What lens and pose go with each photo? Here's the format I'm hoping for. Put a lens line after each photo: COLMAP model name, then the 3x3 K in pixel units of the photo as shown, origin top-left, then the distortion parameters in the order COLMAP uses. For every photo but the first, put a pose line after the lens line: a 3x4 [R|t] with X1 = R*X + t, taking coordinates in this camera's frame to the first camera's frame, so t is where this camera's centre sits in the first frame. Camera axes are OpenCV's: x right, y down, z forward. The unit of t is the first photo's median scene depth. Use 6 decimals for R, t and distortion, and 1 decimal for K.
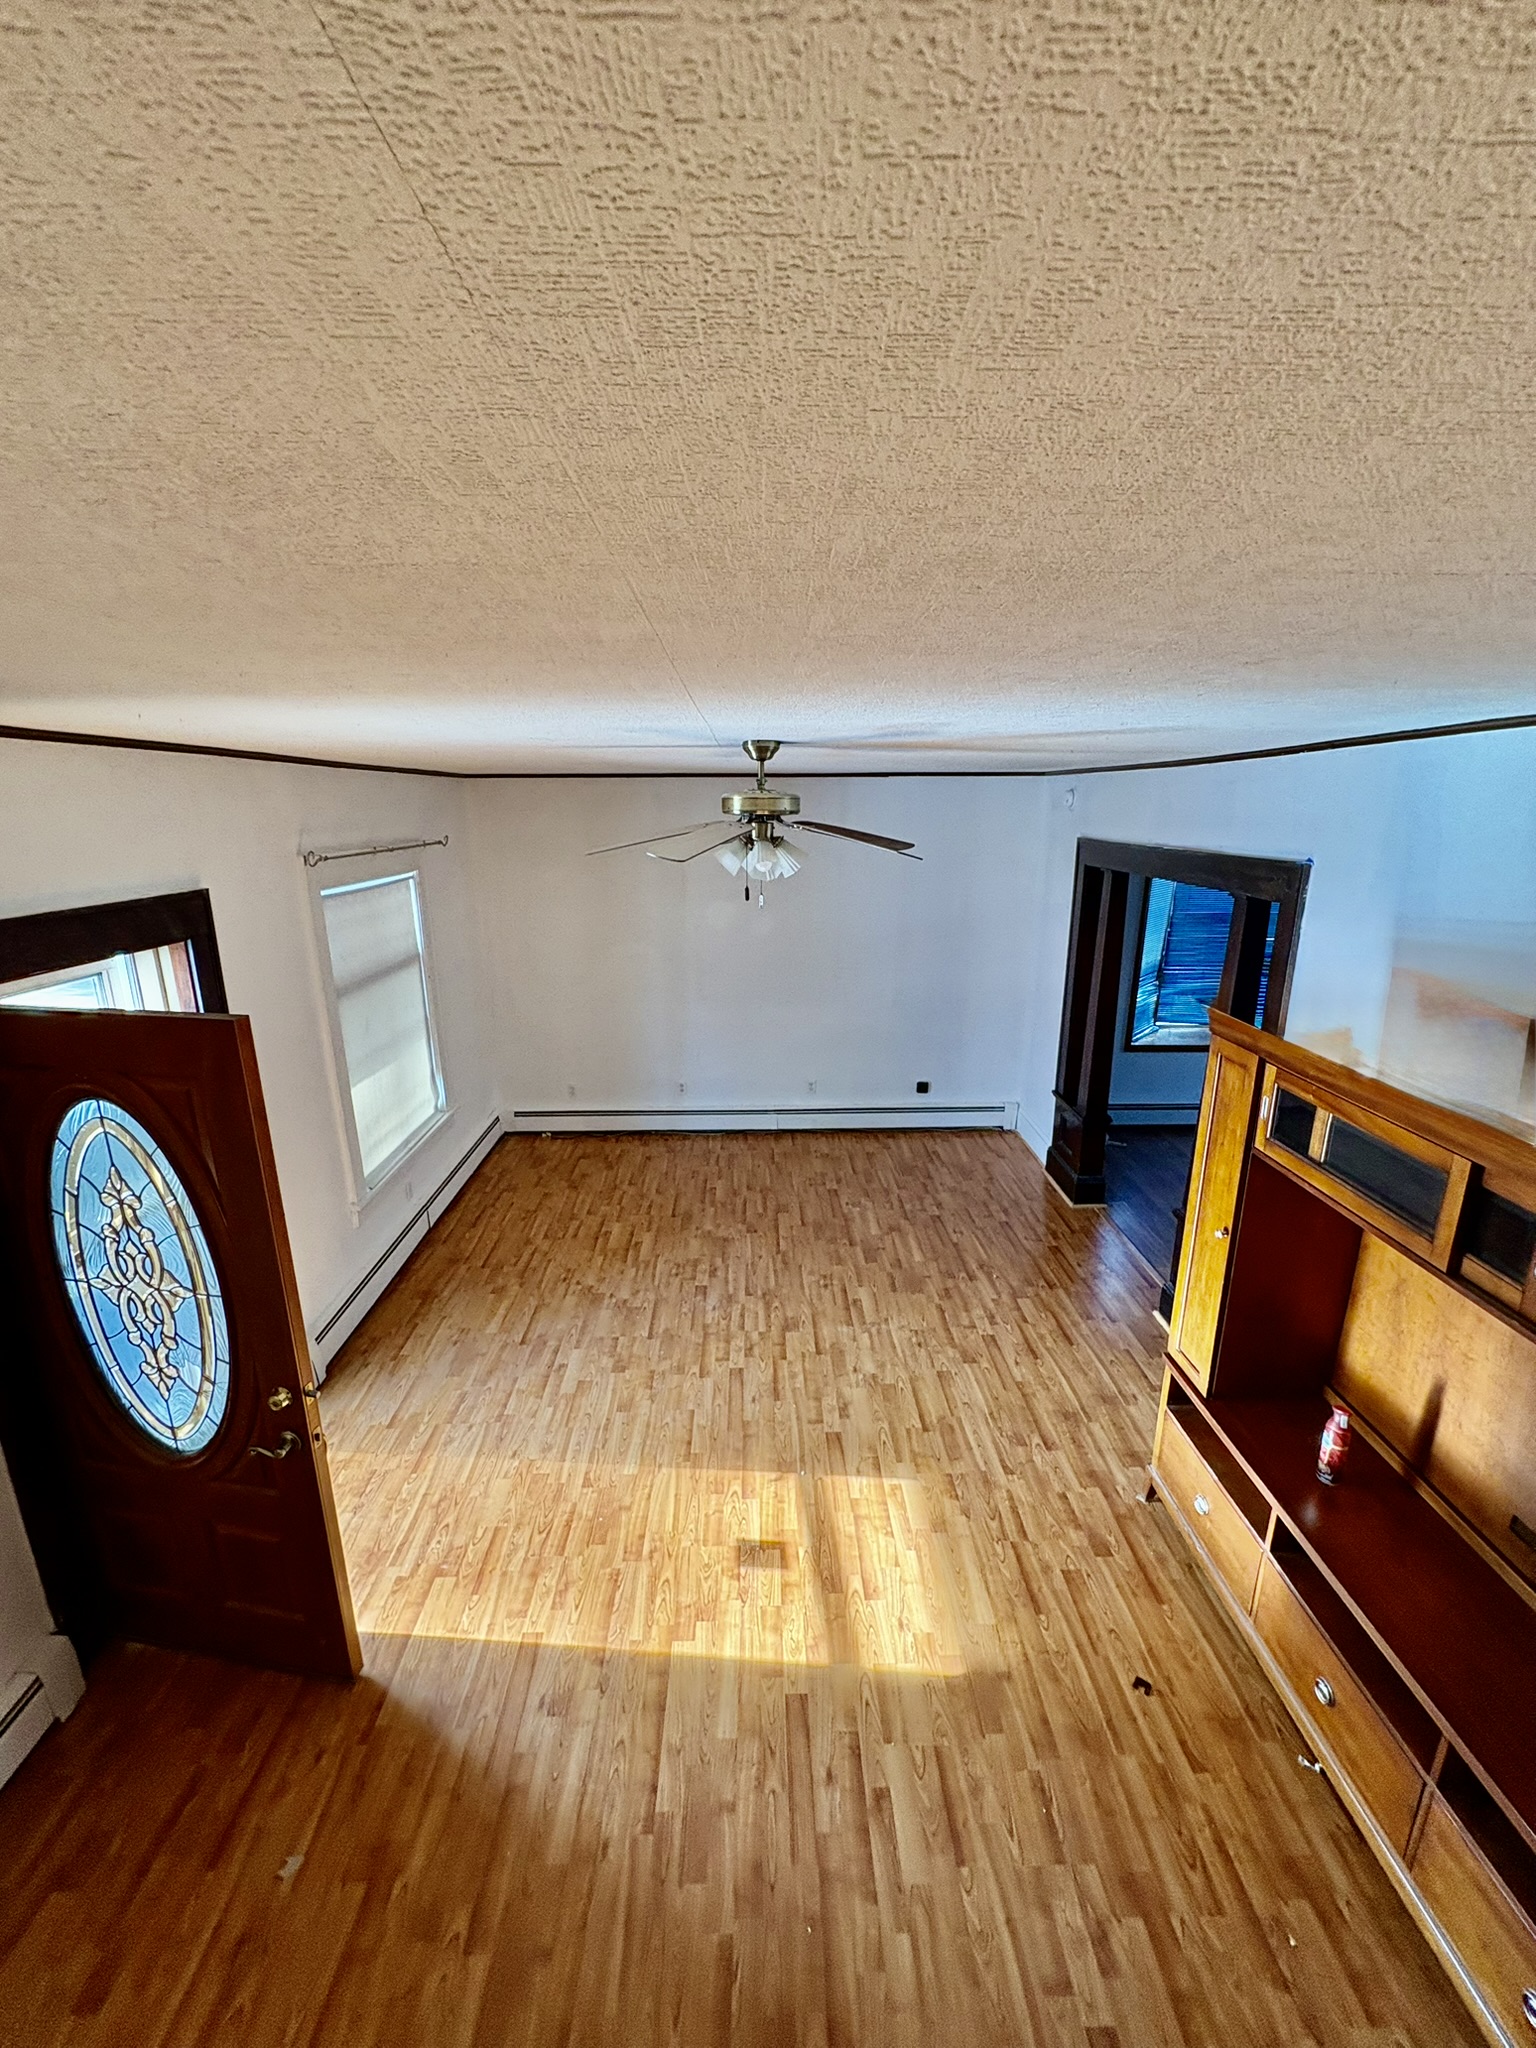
lens RADIAL K [[813.4, 0, 764.0], [0, 813.4, 1023.4], [0, 0, 1]] dist [0.000829, 0.000443]
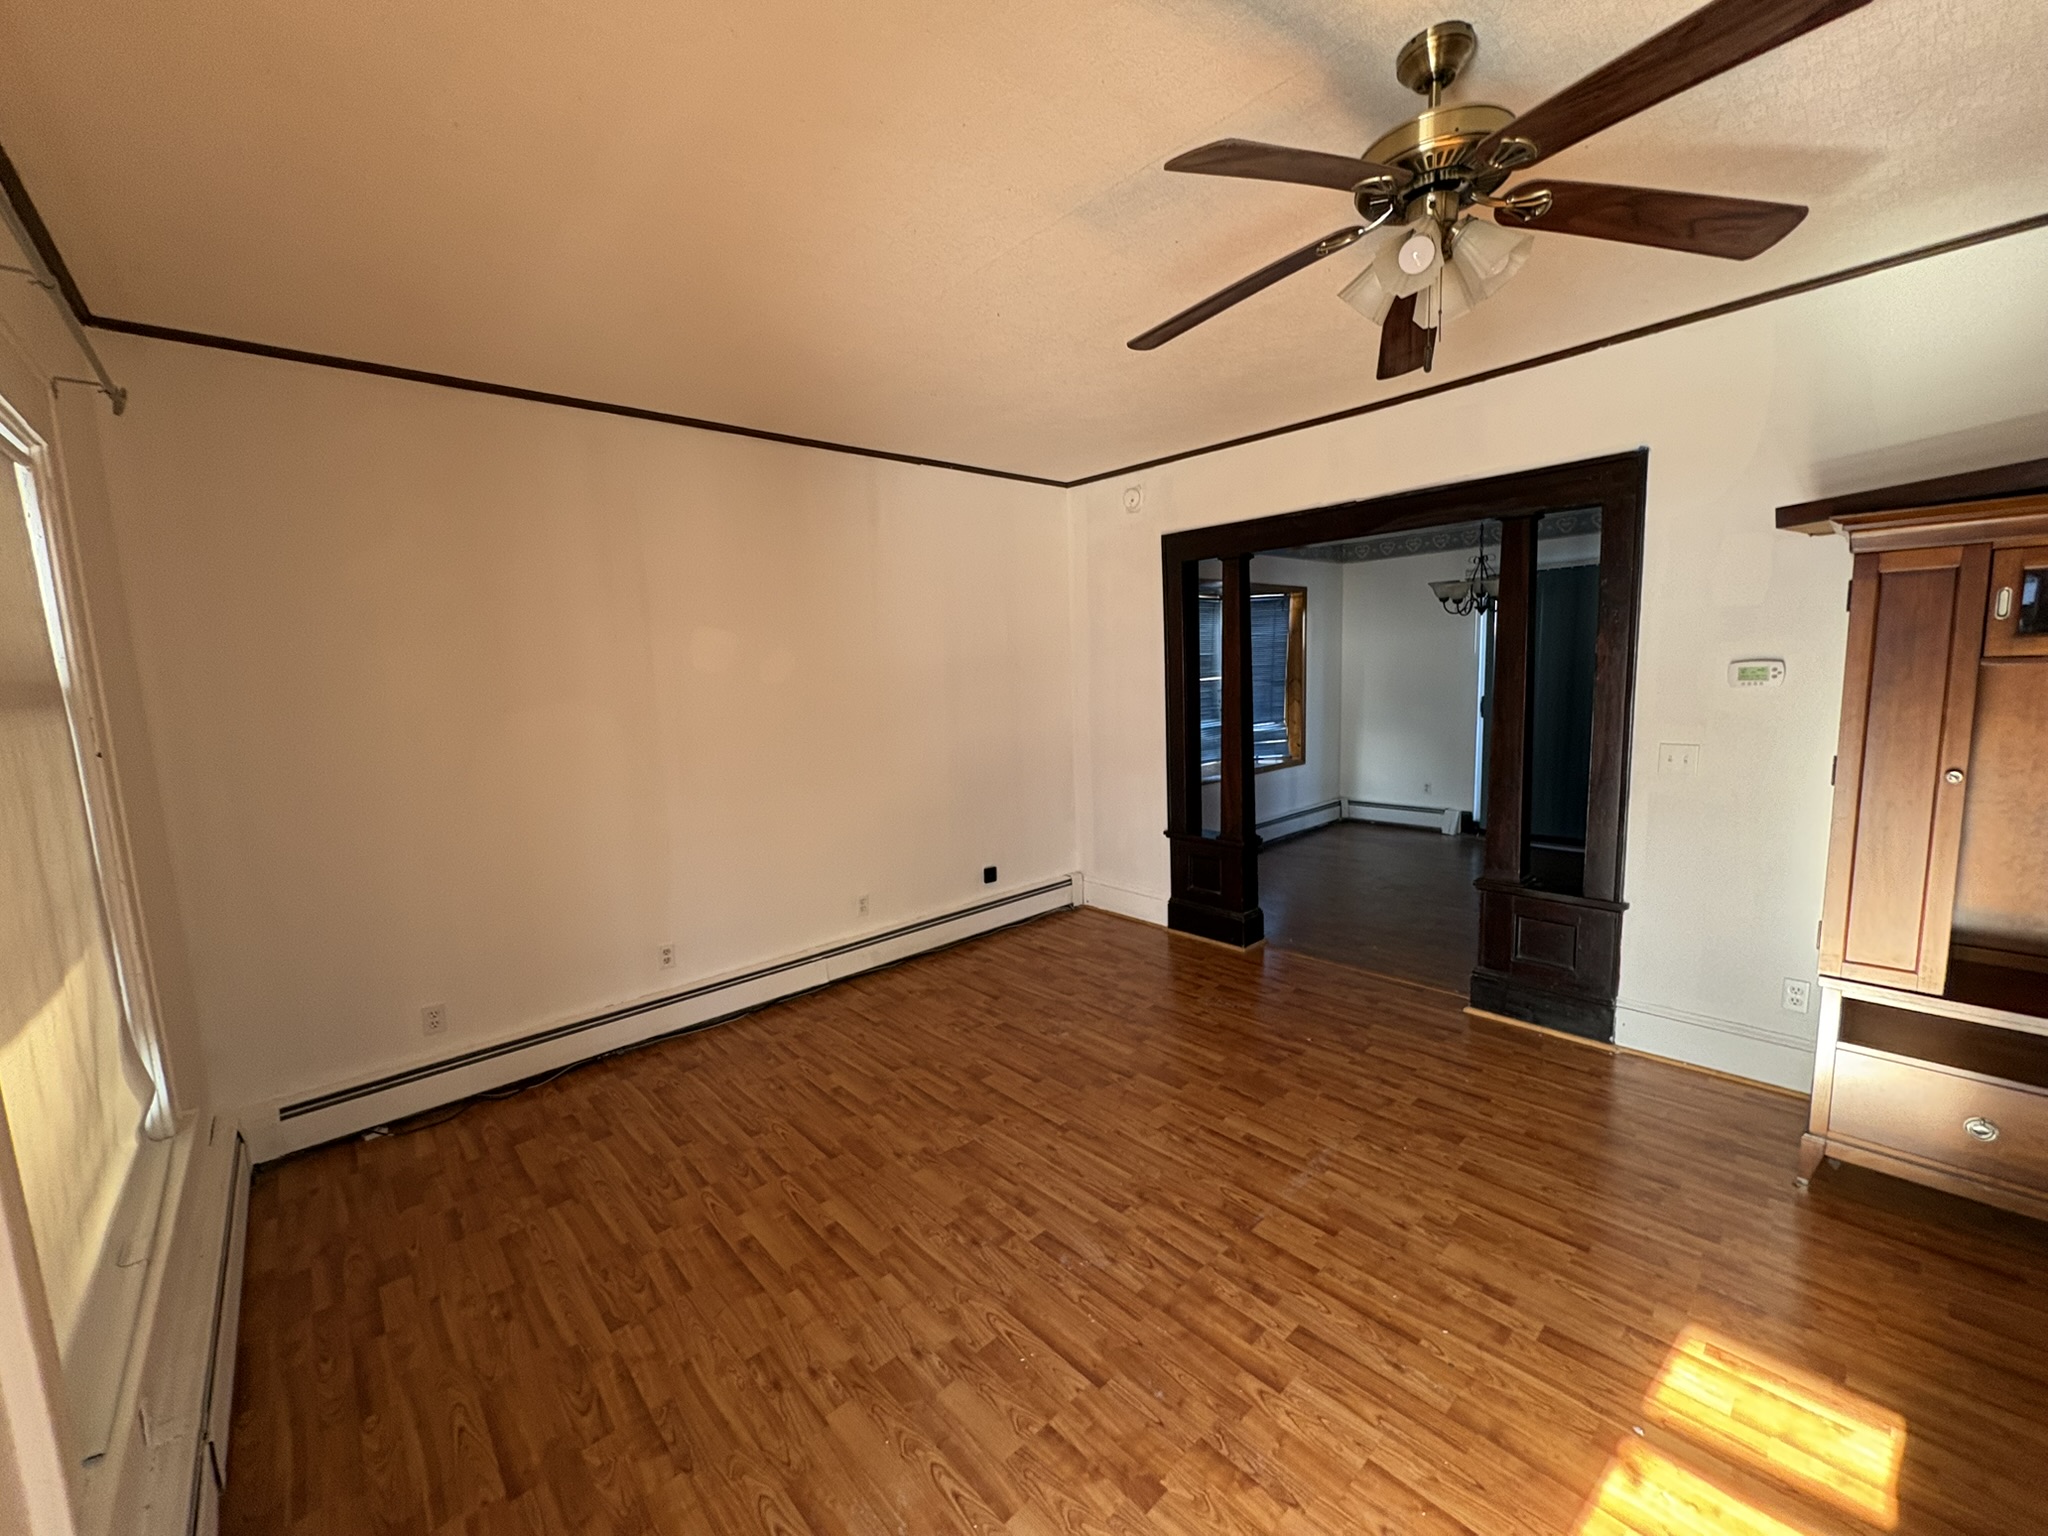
lens RADIAL K [[814.1, 0, 1024.3], [0, 814.1, 765.9], [0, 0, 1]] dist [0.001577, 0.000122]
pose [[0.749086, -0.105054, 0.654090, -0.417091], [0.206853, 0.975072, -0.080288, 0.071766], [-0.629350, 0.195444, 0.752144, 0.585200]]
